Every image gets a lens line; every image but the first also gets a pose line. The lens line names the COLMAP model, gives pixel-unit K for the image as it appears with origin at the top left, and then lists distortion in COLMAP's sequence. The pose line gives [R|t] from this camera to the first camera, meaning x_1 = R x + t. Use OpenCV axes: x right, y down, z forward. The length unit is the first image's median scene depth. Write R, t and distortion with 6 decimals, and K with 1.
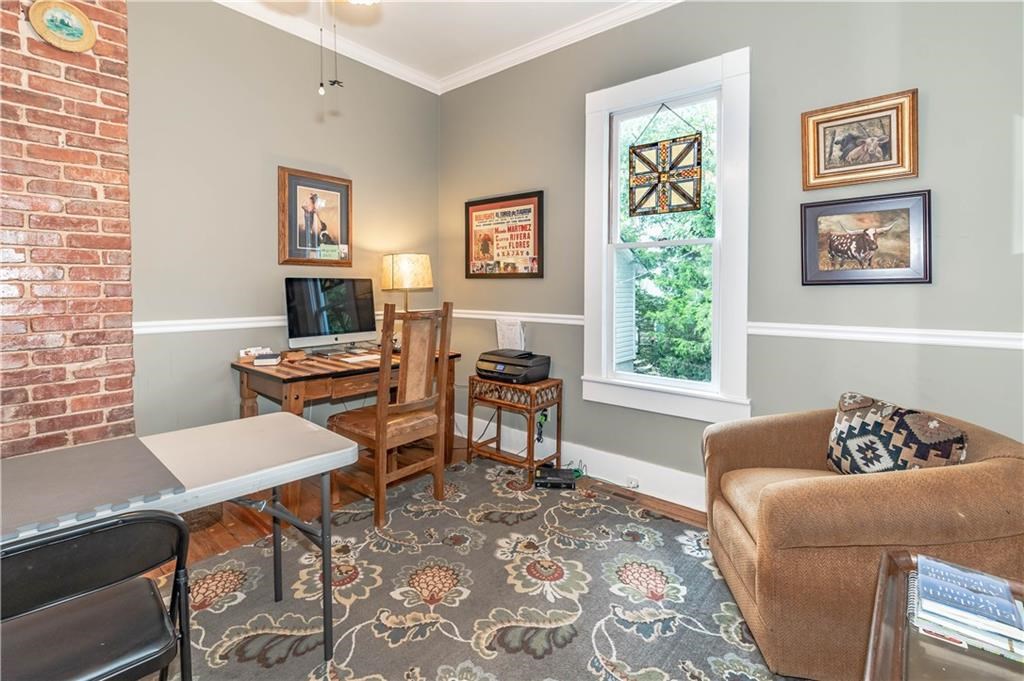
lens RADIAL K [[490.6, 0, 513.1], [0, 490.6, 292.3], [0, 0, 1]] dist [-0.002322, 0.000093]
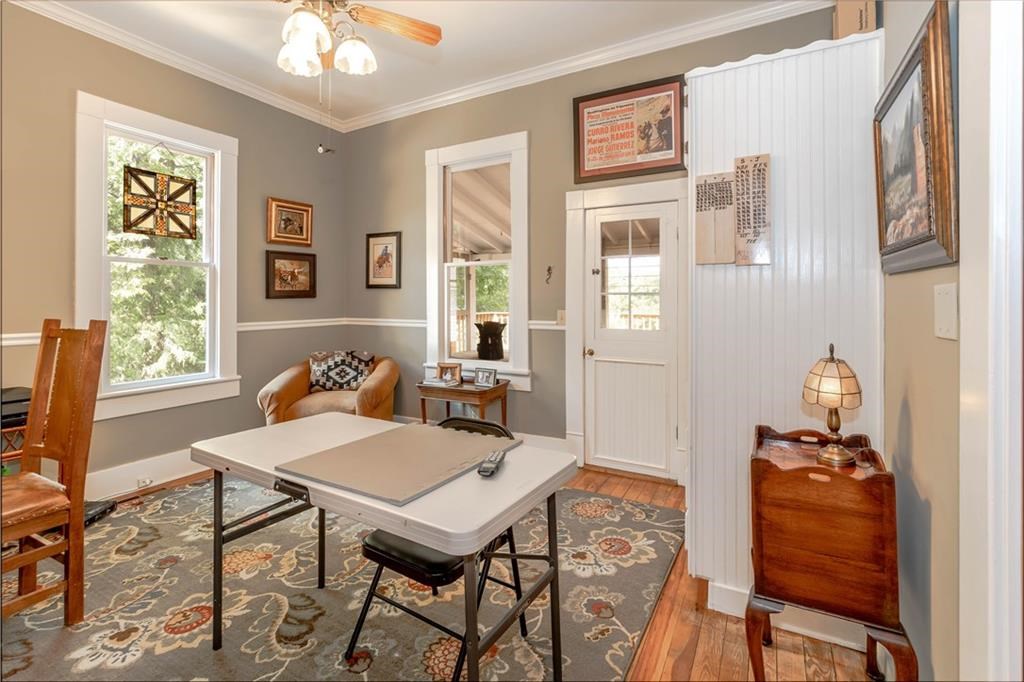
lens RADIAL K [[490.6, 0, 513.1], [0, 490.6, 292.8], [0, 0, 1]] dist [-0.002322, 0.000093]
pose [[-0.221173, 0.014649, 0.975125, -1.055514], [0.013000, 0.999843, -0.012072, -0.002660], [-0.975148, 0.010006, -0.221329, 0.472273]]
